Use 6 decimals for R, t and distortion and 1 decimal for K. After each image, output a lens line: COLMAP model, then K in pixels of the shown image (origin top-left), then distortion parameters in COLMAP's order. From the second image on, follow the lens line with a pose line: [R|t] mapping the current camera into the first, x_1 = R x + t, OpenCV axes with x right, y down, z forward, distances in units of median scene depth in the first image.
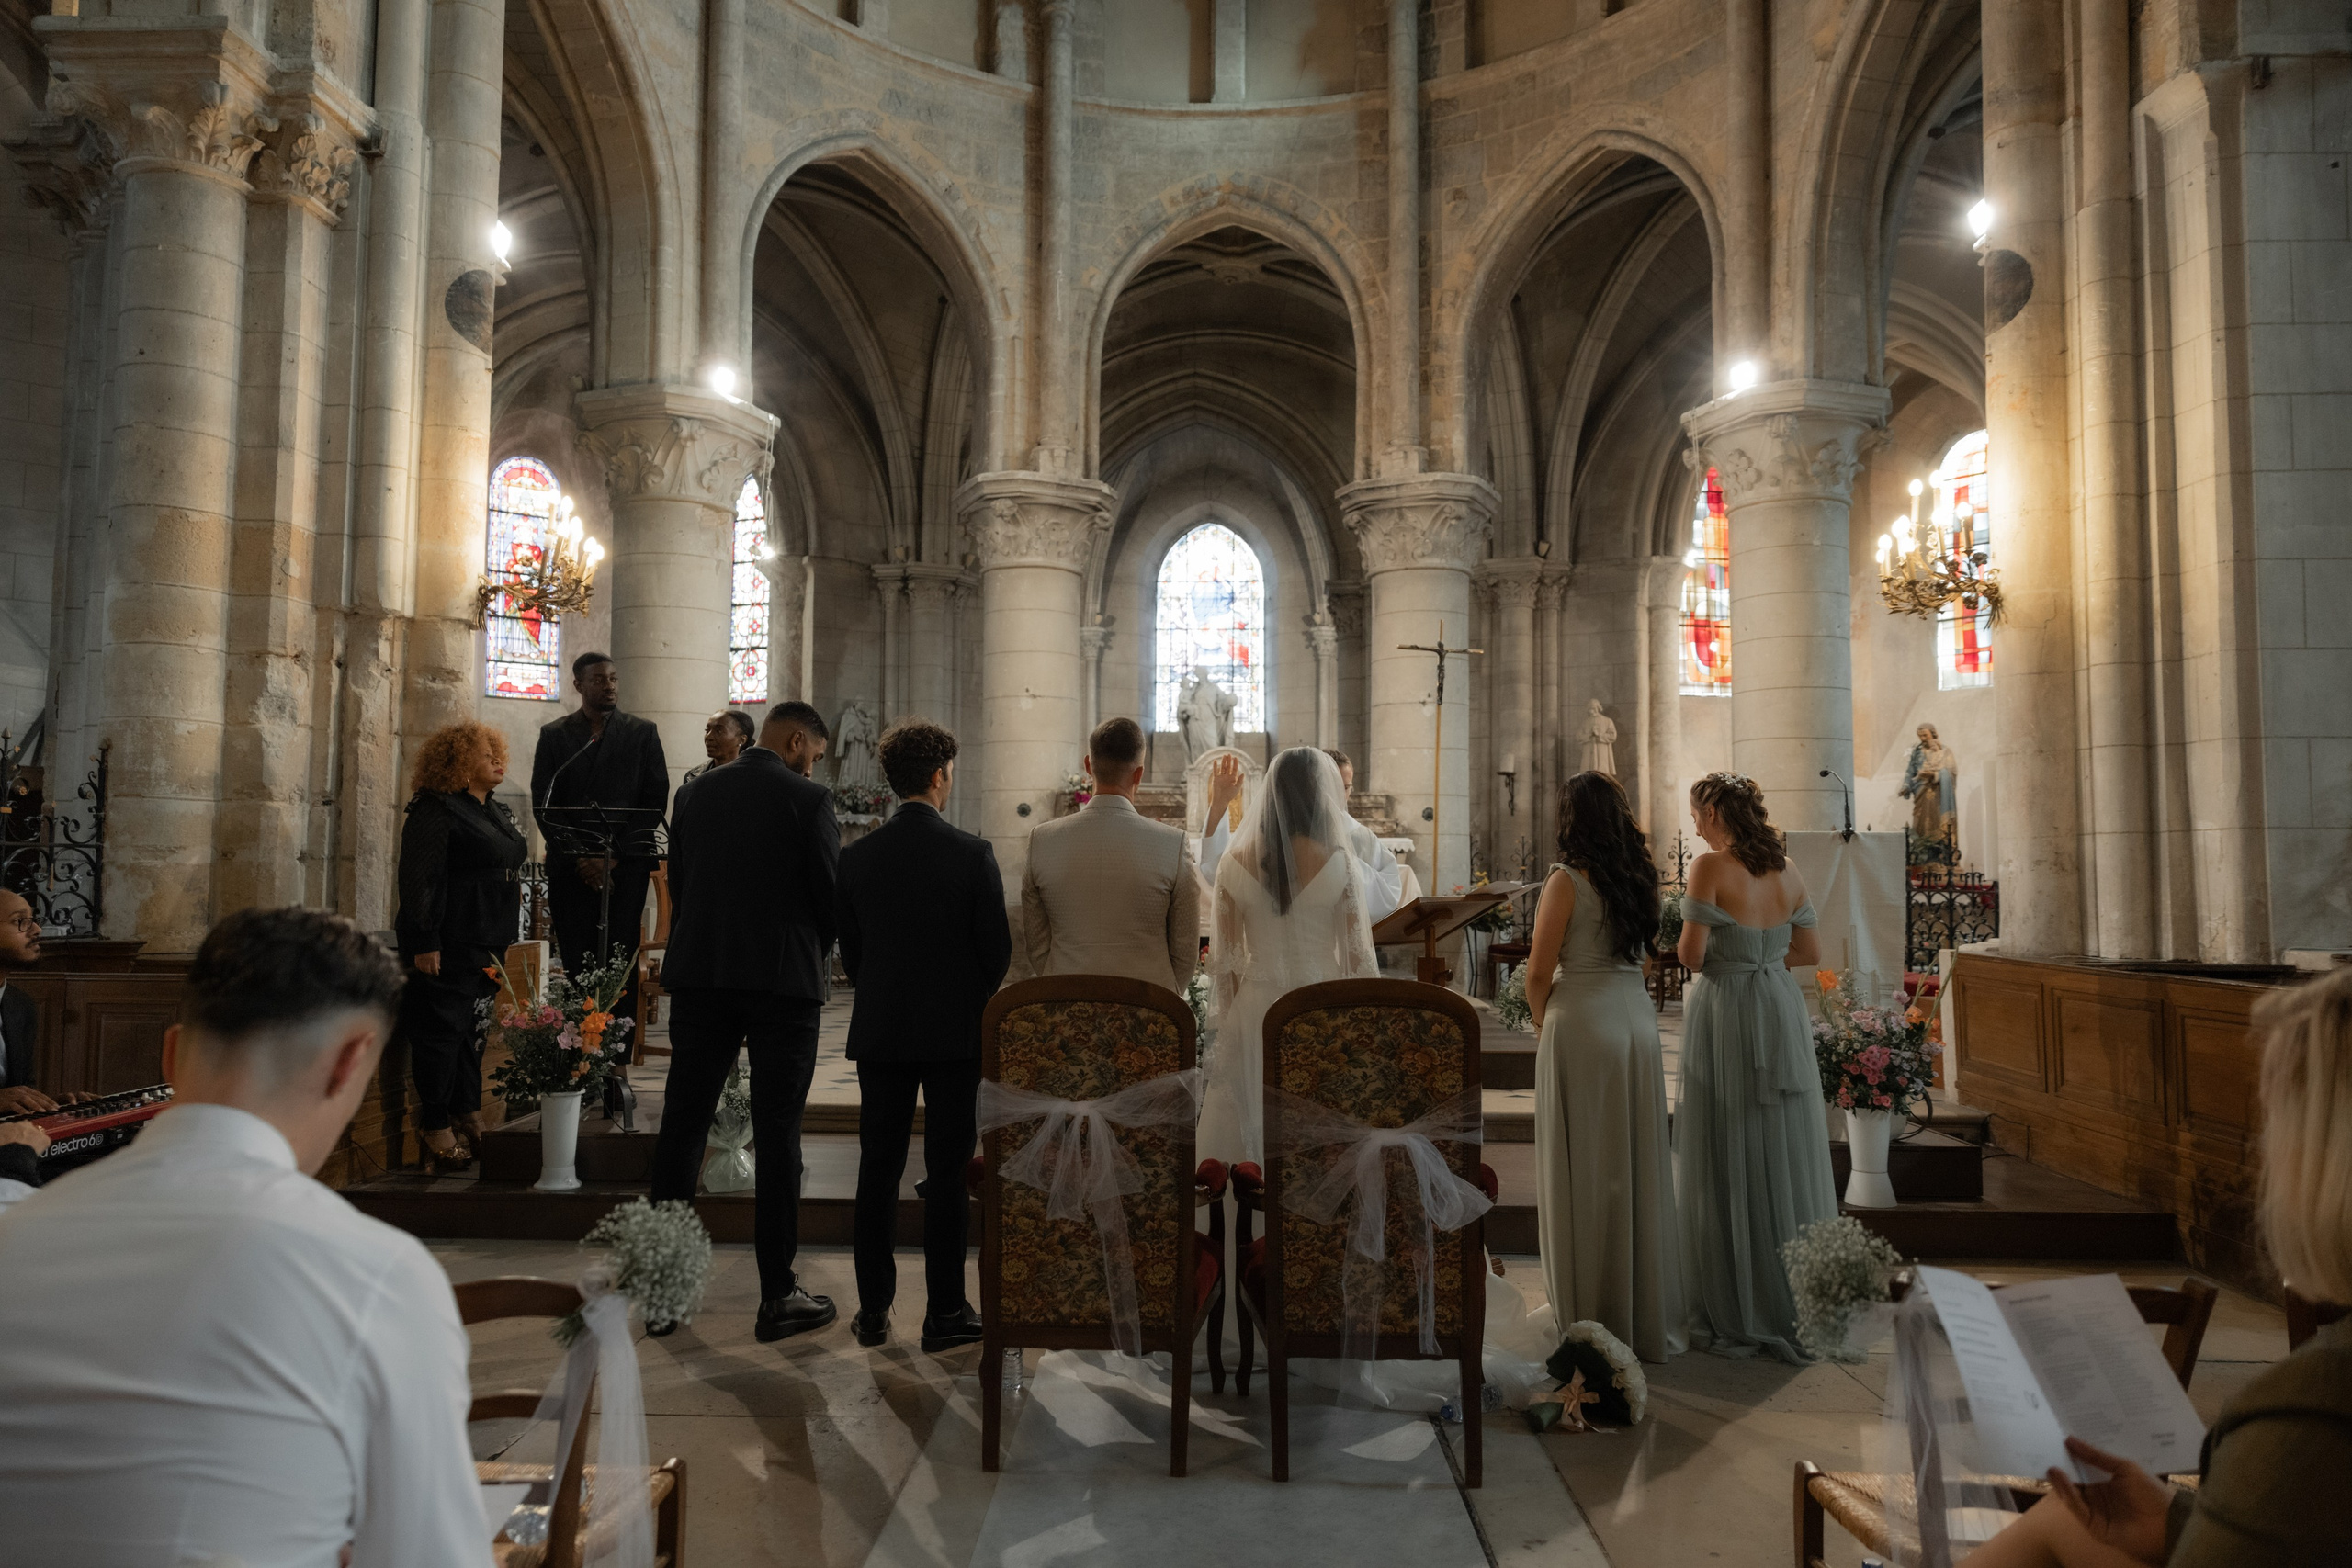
lens RADIAL K [[1548.2, 0, 1176.0], [0, 1548.2, 784.0], [0, 0, 1]] dist [-0.000240, 0.002729]
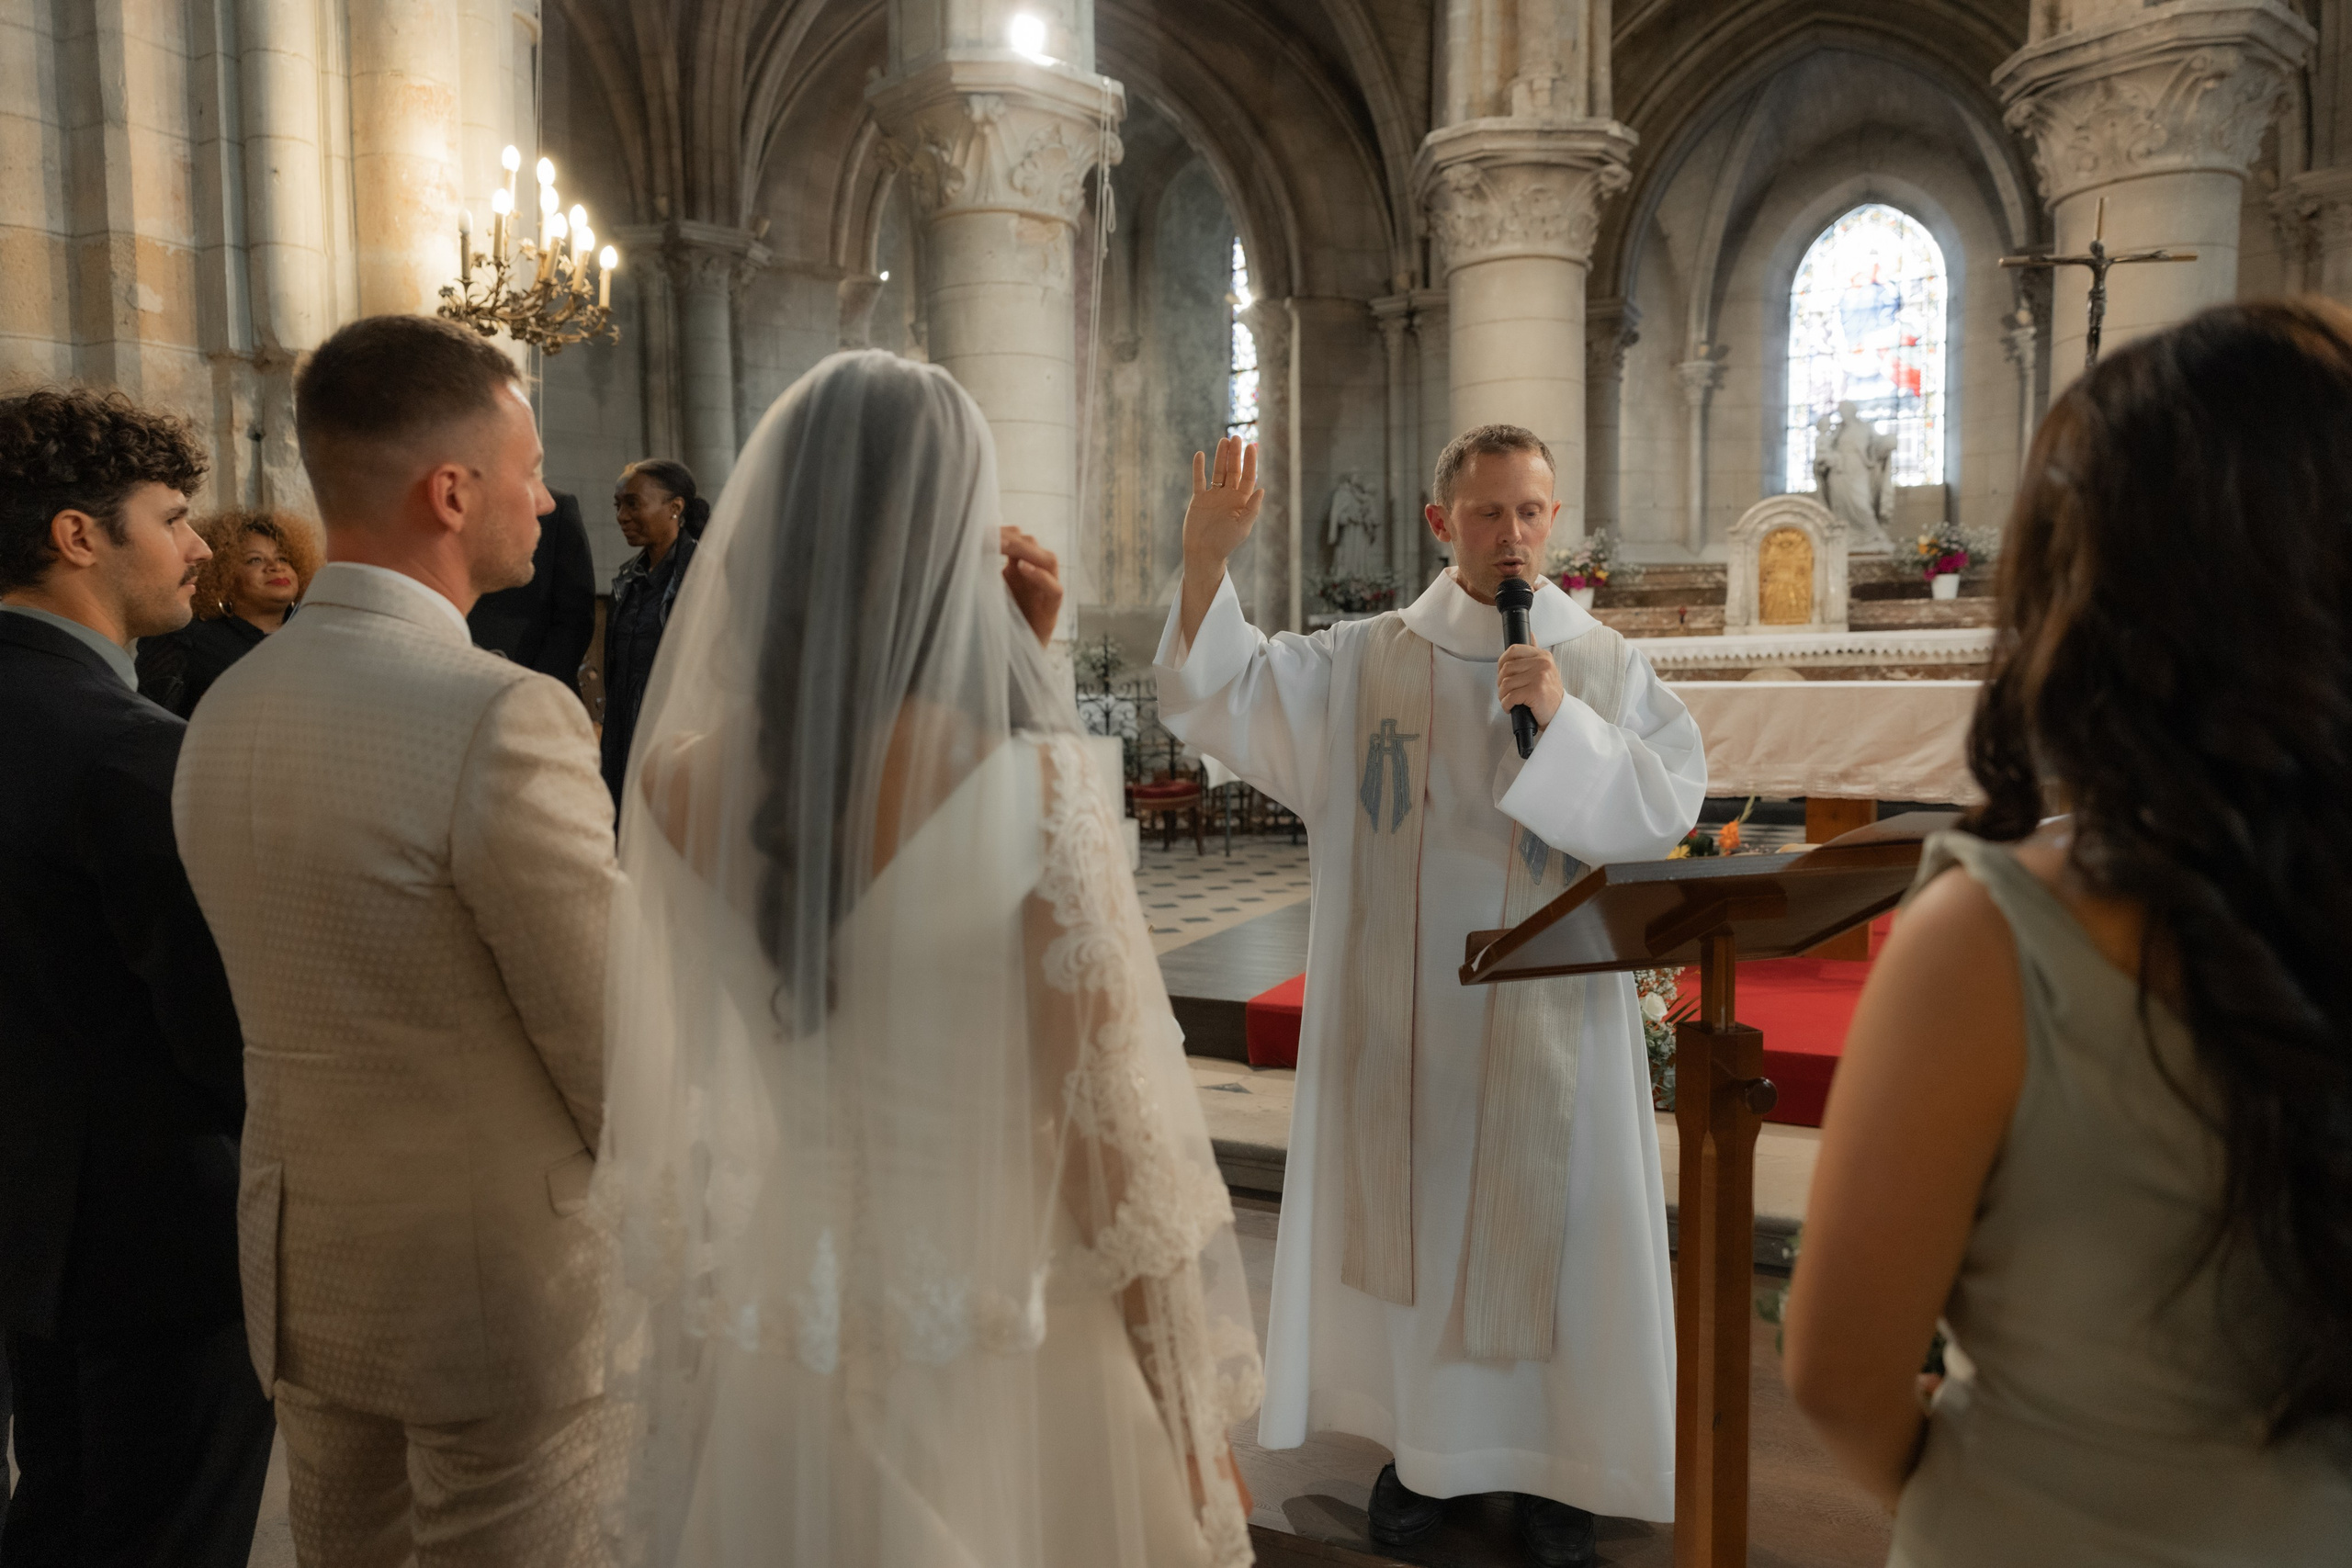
lens RADIAL K [[1548.2, 0, 1176.0], [0, 1548.2, 784.0], [0, 0, 1]] dist [-0.000240, 0.002729]
pose [[0.902623, 0.015485, -0.430154, 0.064140], [0.041108, 0.991684, 0.121957, 0.005403], [0.428465, -0.127764, 0.894480, 0.211059]]
